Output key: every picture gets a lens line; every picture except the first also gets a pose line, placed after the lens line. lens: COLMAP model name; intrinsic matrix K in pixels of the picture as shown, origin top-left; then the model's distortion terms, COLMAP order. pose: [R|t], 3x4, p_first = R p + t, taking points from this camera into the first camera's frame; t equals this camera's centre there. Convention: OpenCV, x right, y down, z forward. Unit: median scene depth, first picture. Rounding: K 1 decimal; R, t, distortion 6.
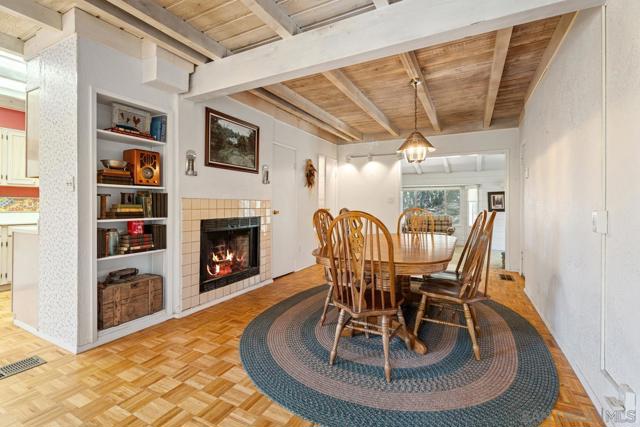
lens RADIAL K [[286.4, 0, 319.1], [0, 286.4, 203.2], [0, 0, 1]] dist [0.001456, -0.000373]
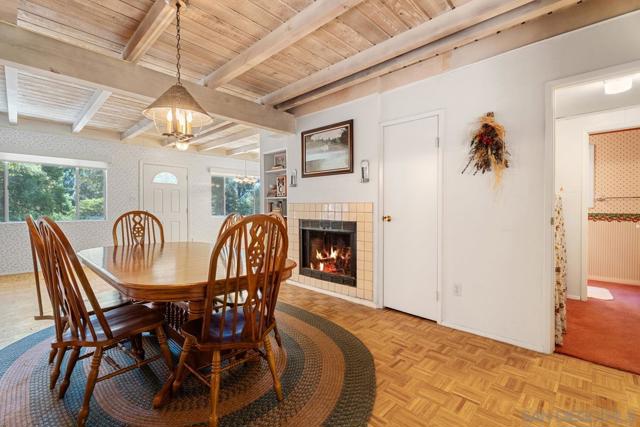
lens RADIAL K [[286.4, 0, 323.1], [0, 286.4, 213.6], [0, 0, 1]] dist [0.001456, -0.000373]
pose [[-0.259456, 0.010598, -0.965697, 0.916037], [-0.004083, 0.999919, 0.012071, 0.017207], [0.965746, 0.007075, -0.259392, 1.573020]]
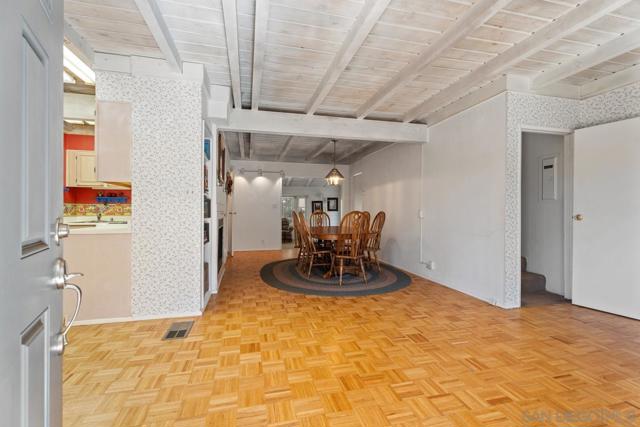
lens RADIAL K [[286.4, 0, 318.4], [0, 286.4, 210.9], [0, 0, 1]] dist [0.001456, -0.000373]
pose [[0.746678, -0.000801, 0.665185, -1.020825], [-0.003355, 0.999982, 0.004971, 0.009816], [-0.665177, -0.005943, 0.746662, -0.307360]]
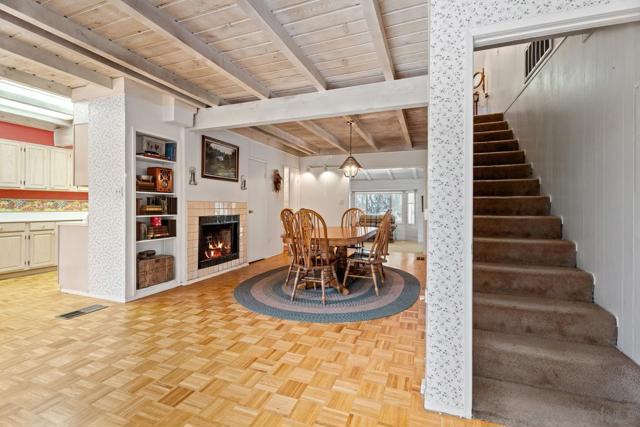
lens RADIAL K [[286.4, 0, 318.4], [0, 286.4, 206.0], [0, 0, 1]] dist [0.001456, -0.000373]
pose [[0.992693, 0.001694, 0.120654, -0.005708], [-0.002367, 0.999982, 0.005438, -0.002064], [-0.120642, -0.005684, 0.992680, -0.487560]]
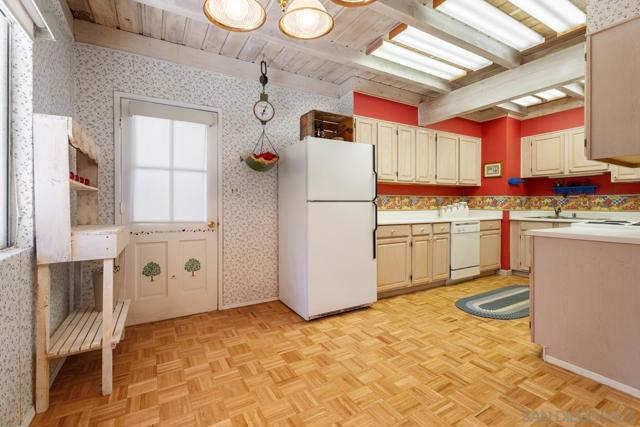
lens RADIAL K [[286.4, 0, 324.1], [0, 286.4, 205.6], [0, 0, 1]] dist [0.001456, -0.000373]
pose [[0.851201, -0.002726, -0.524832, -1.100836], [0.007543, 0.999947, 0.007040, 0.010356], [0.524785, -0.009951, 0.851177, 0.070562]]
